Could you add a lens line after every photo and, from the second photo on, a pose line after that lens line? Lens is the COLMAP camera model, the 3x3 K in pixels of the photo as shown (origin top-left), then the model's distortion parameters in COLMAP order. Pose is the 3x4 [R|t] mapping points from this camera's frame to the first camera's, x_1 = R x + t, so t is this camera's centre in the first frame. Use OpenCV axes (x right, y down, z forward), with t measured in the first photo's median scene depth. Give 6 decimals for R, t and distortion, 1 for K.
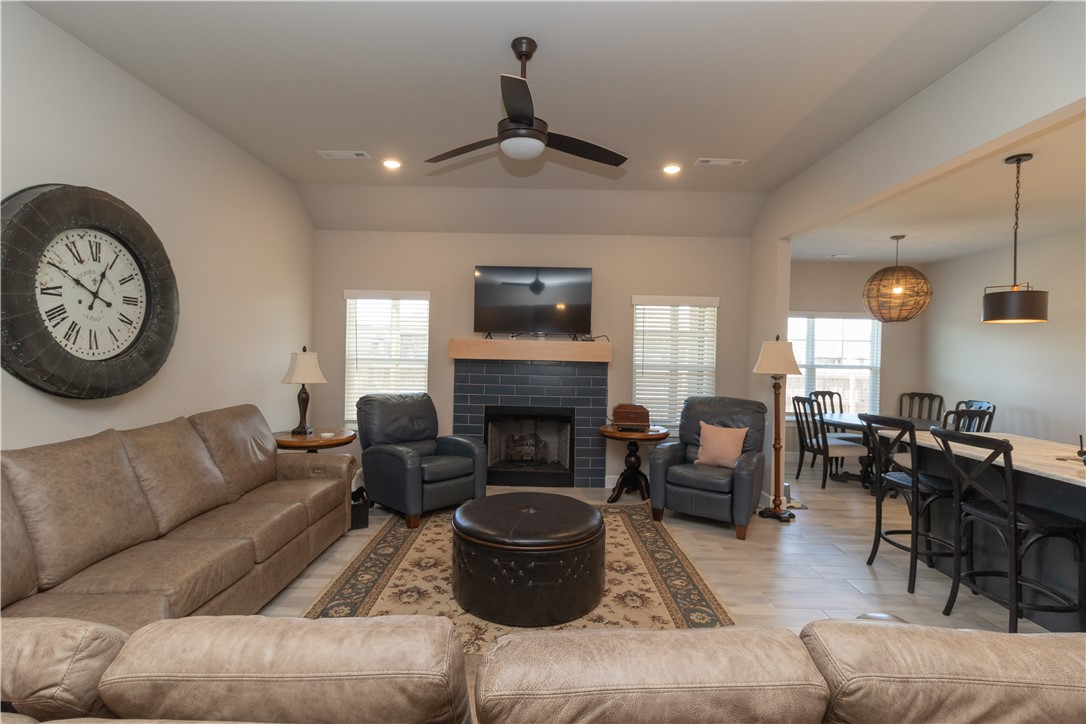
lens RADIAL K [[498.3, 0, 538.5], [0, 498.3, 356.0], [0, 0, 1]] dist [0.002943, 0.000291]
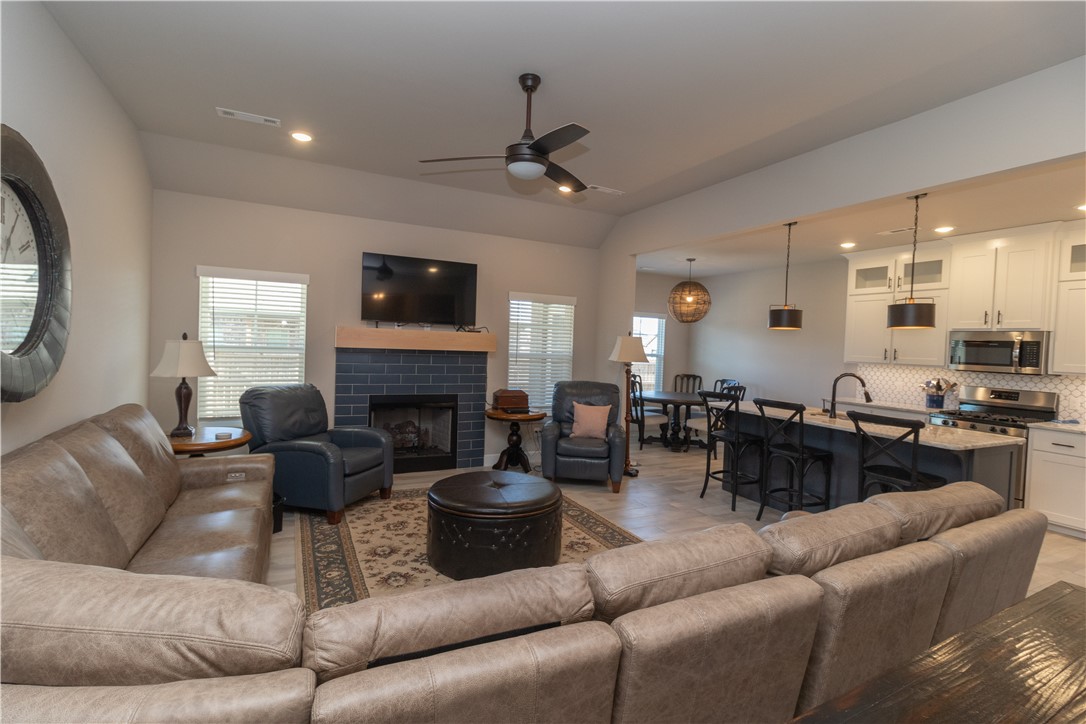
lens RADIAL K [[494.8, 0, 542.3], [0, 494.8, 356.4], [0, 0, 1]] dist [0.003793, 0.000382]
pose [[0.893288, -0.000521, 0.449484, -0.285320], [-0.013603, 0.999510, 0.028193, -0.010960], [-0.449279, -0.031299, 0.892843, -0.026169]]
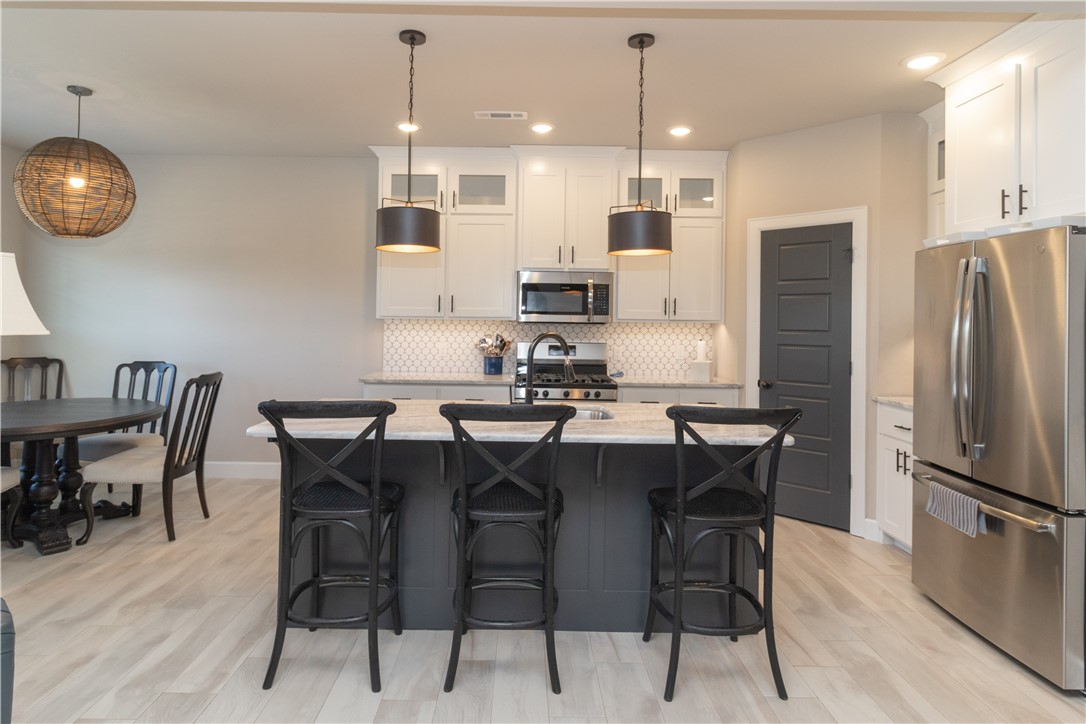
lens RADIAL K [[601.3, 0, 539.7], [0, 601.3, 310.6], [0, 0, 1]] dist [0.000438, -0.030498]
pose [[-0.015639, -0.005119, 0.999865, 0.027745], [-0.003966, 0.999979, 0.005058, 0.014286], [-0.999870, -0.003886, -0.015659, 0.565781]]
